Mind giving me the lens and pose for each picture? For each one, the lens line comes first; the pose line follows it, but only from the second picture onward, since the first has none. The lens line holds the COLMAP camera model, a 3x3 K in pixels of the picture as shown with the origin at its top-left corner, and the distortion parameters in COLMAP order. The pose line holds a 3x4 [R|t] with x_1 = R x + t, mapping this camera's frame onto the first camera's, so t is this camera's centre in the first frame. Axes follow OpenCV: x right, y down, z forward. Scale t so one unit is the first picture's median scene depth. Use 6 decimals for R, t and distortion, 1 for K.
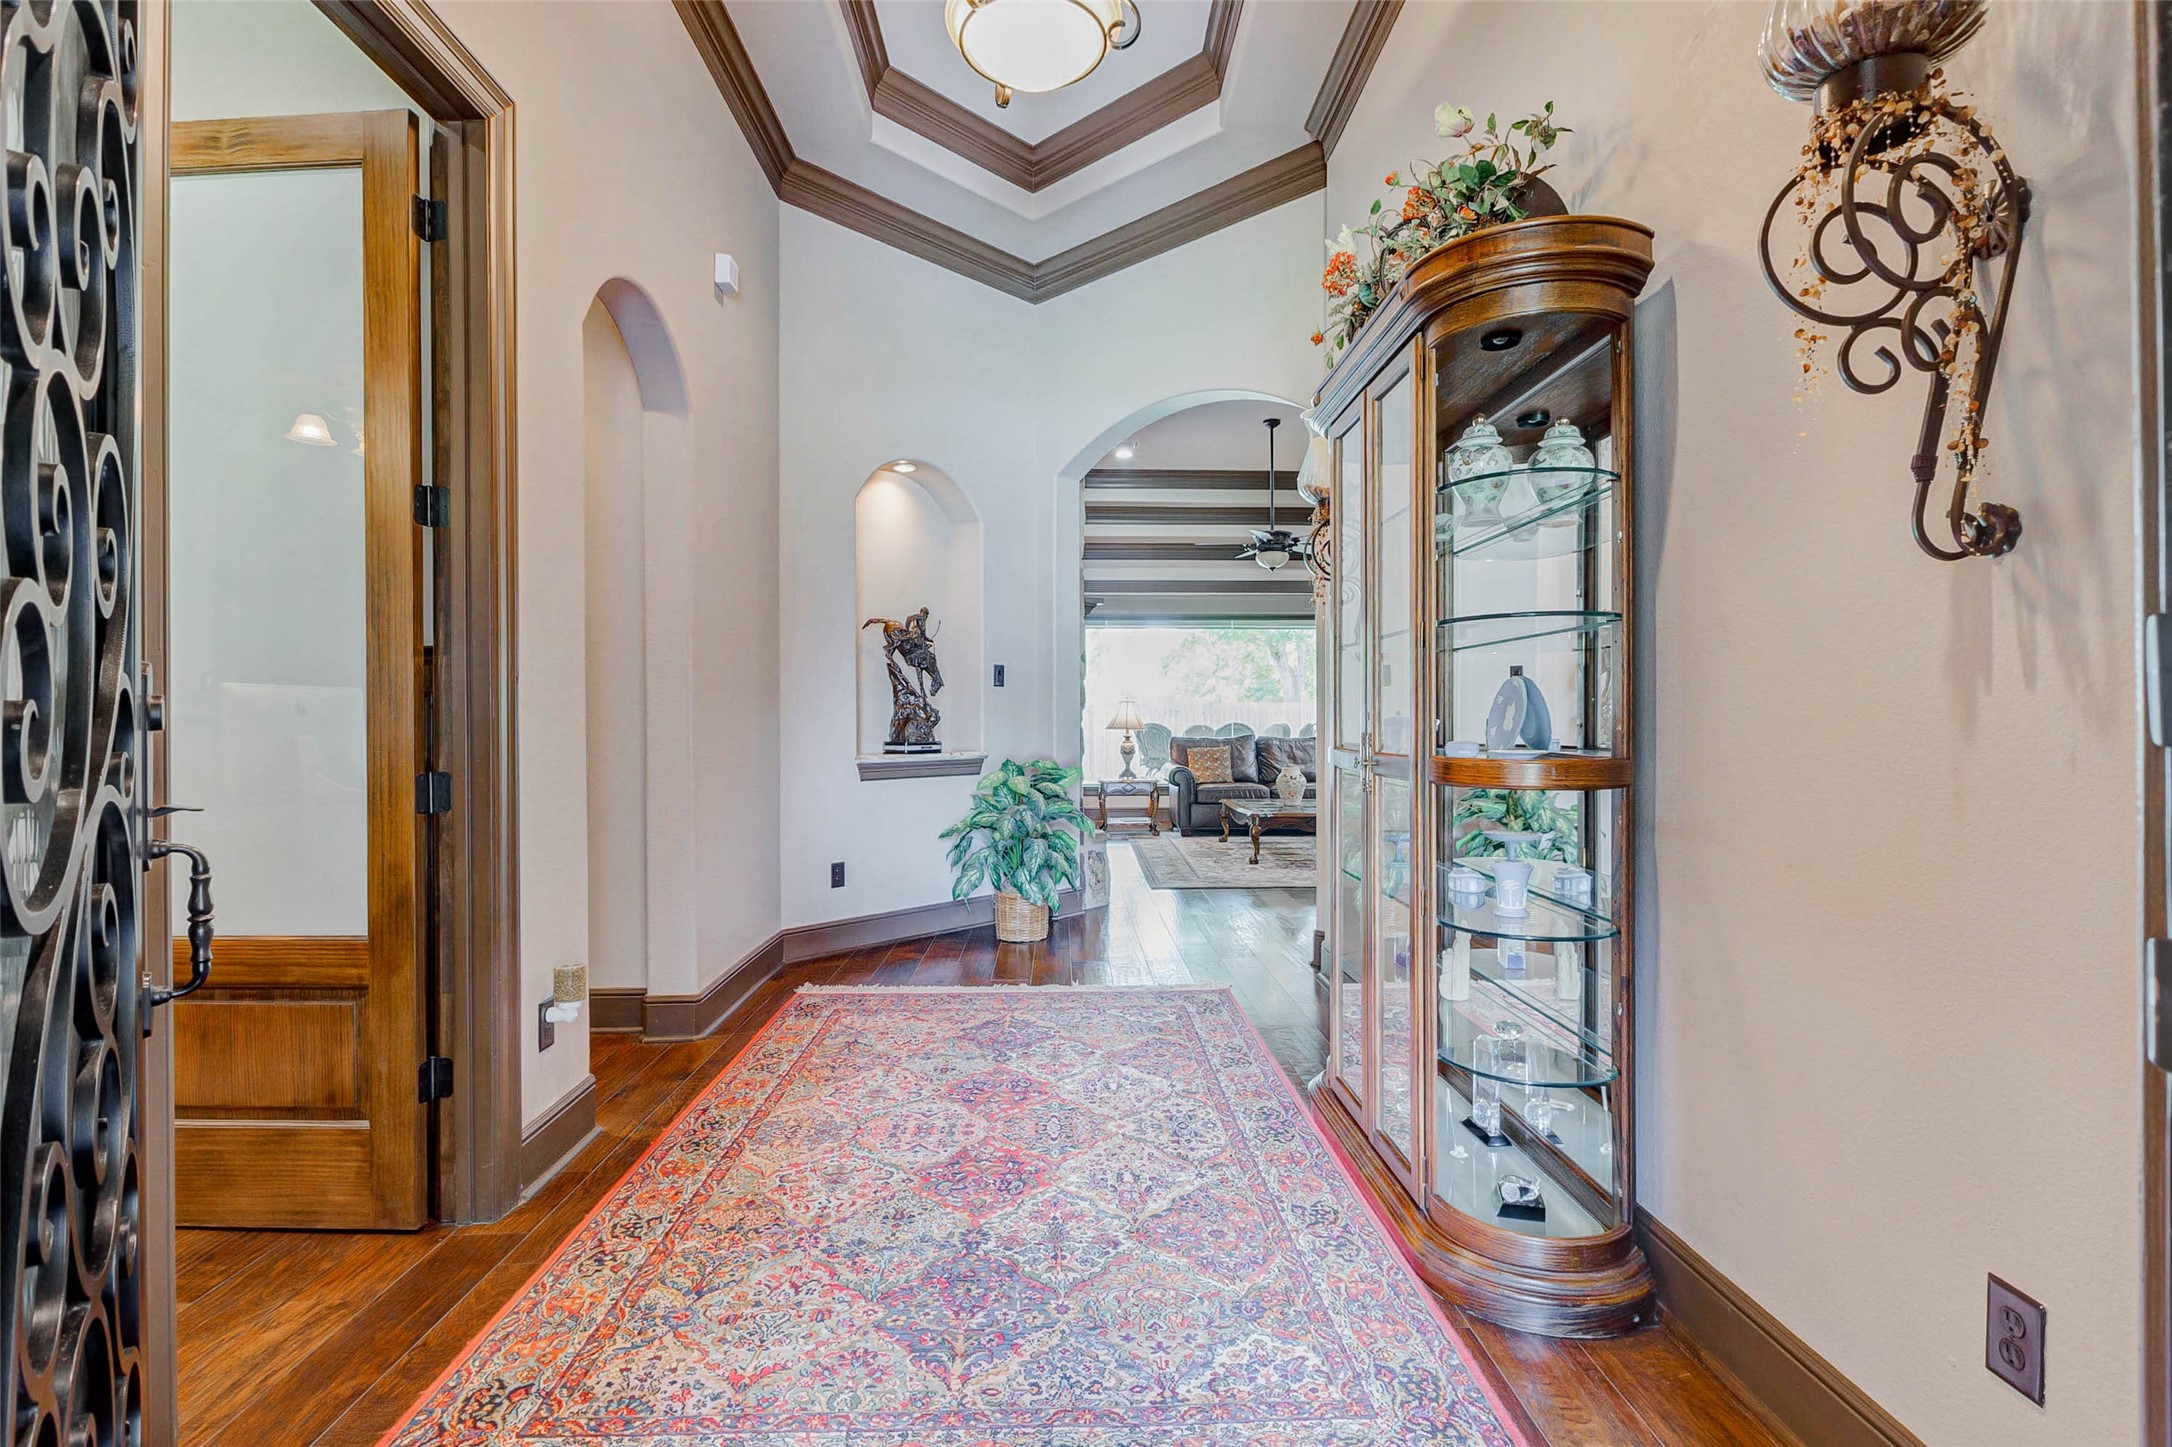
lens RADIAL K [[1020.7, 0, 1086.0], [0, 1020.7, 723.5], [0, 0, 1]] dist [-0.000002, -0.000011]
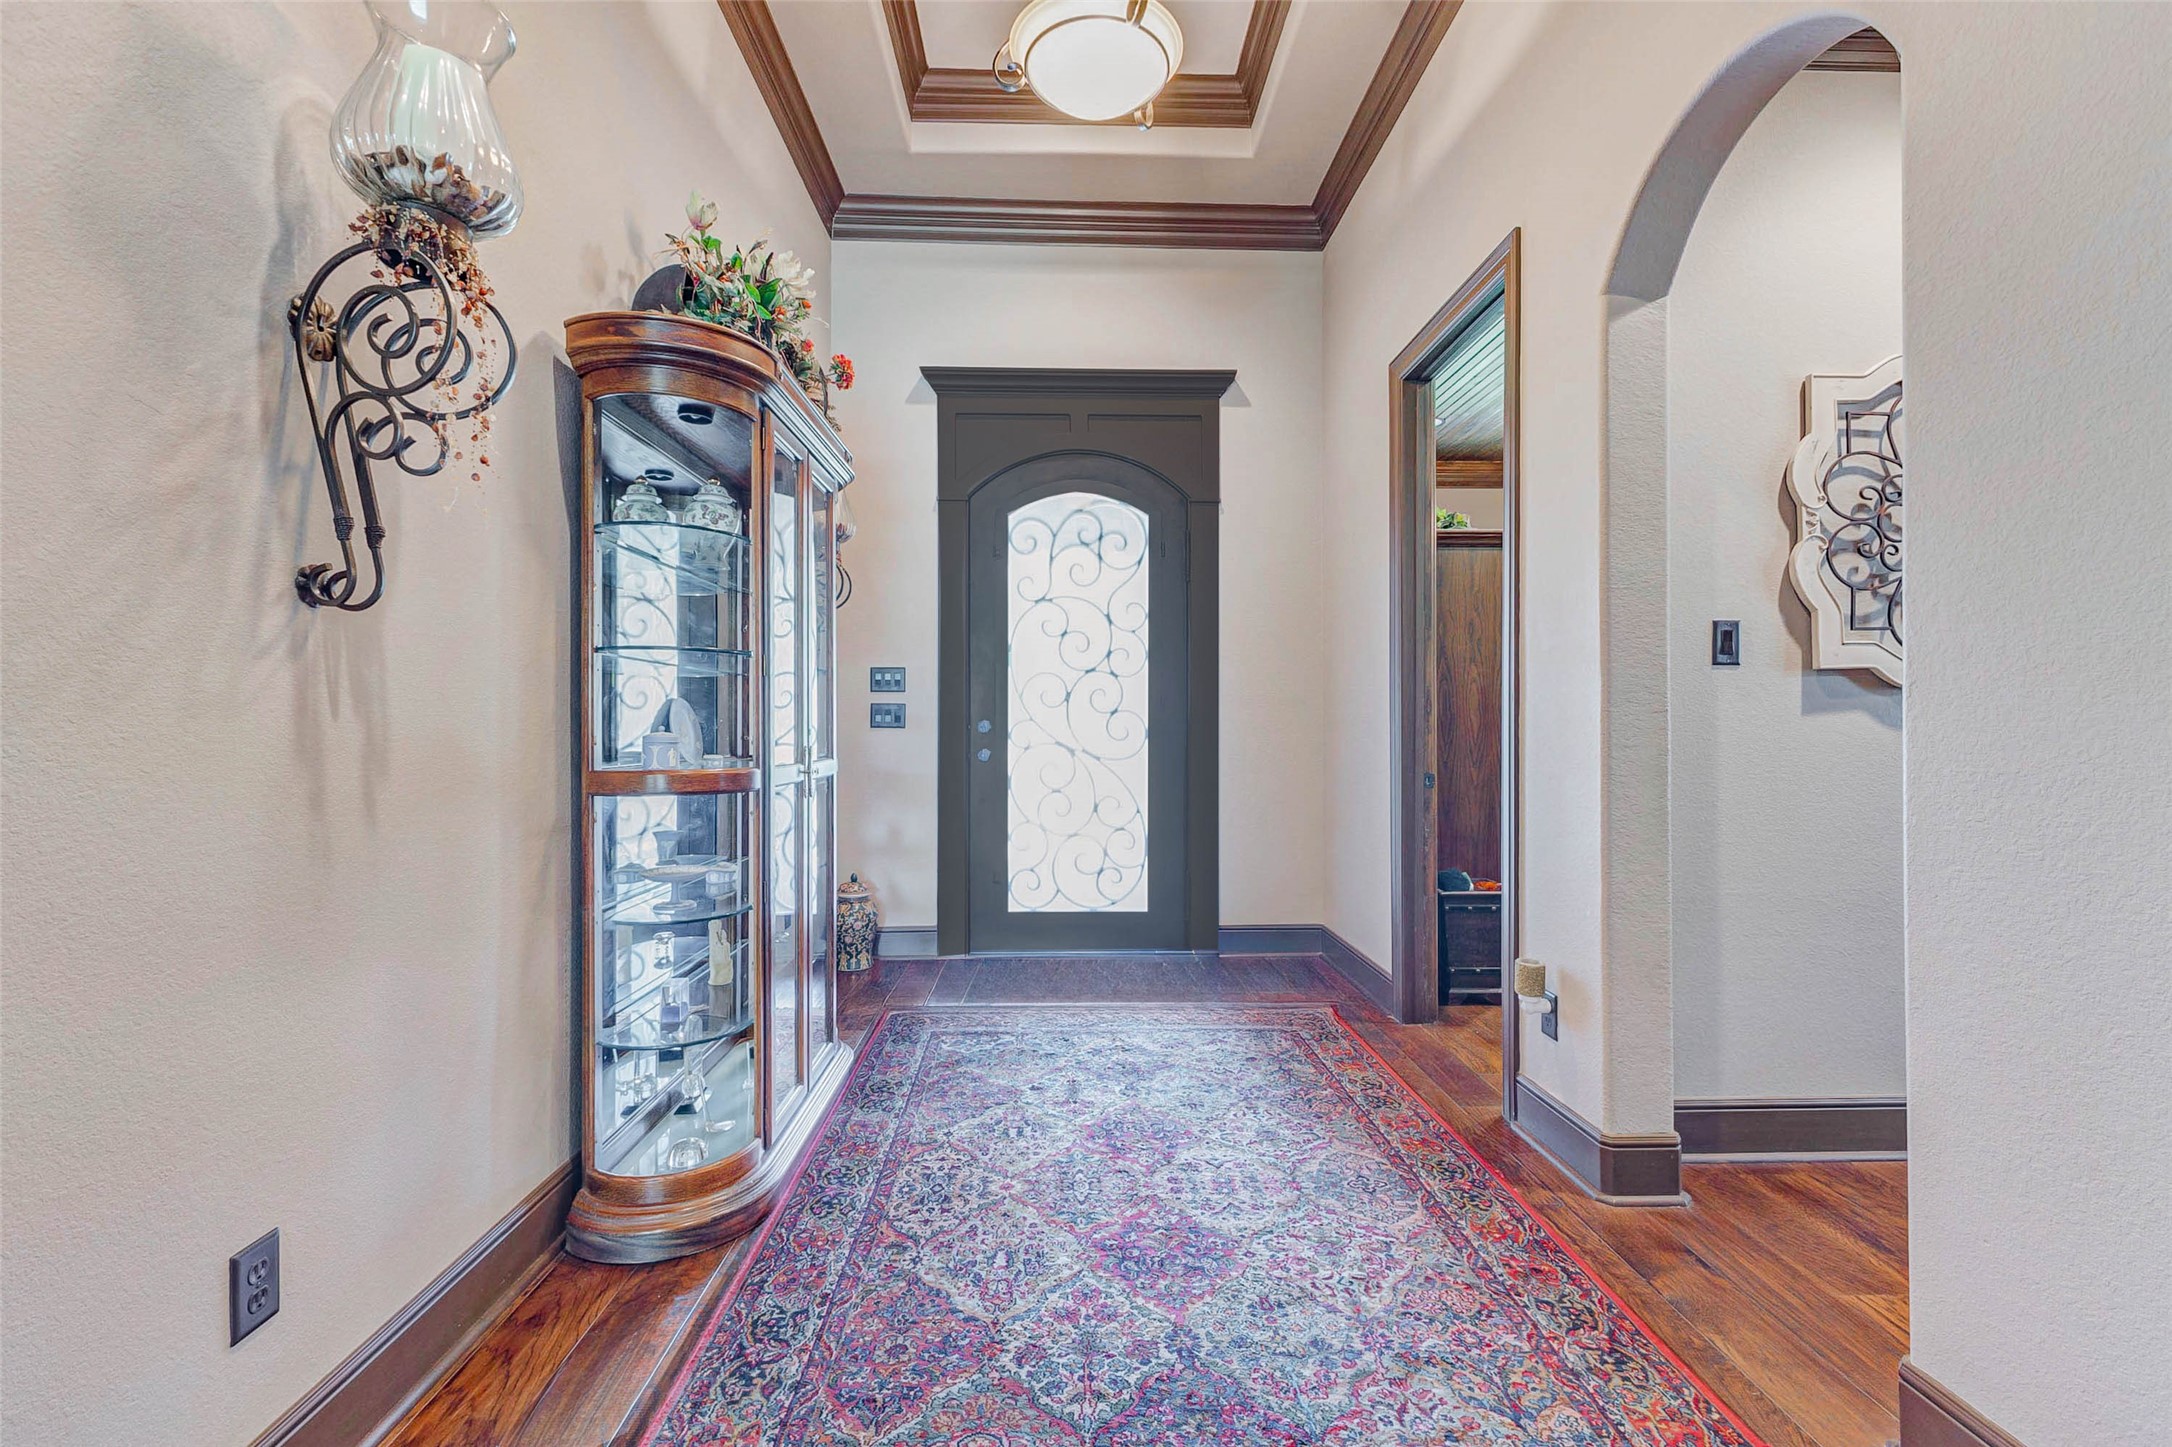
lens RADIAL K [[944.6, 0, 1101.2], [0, 944.6, 711.4], [0, 0, 1]] dist [-0.000138, -0.000003]
pose [[-0.999789, 0.003553, -0.020245, -0.036366], [0.003756, 0.999943, -0.009971, -0.016794], [0.020208, -0.010045, -0.999745, 1.963634]]
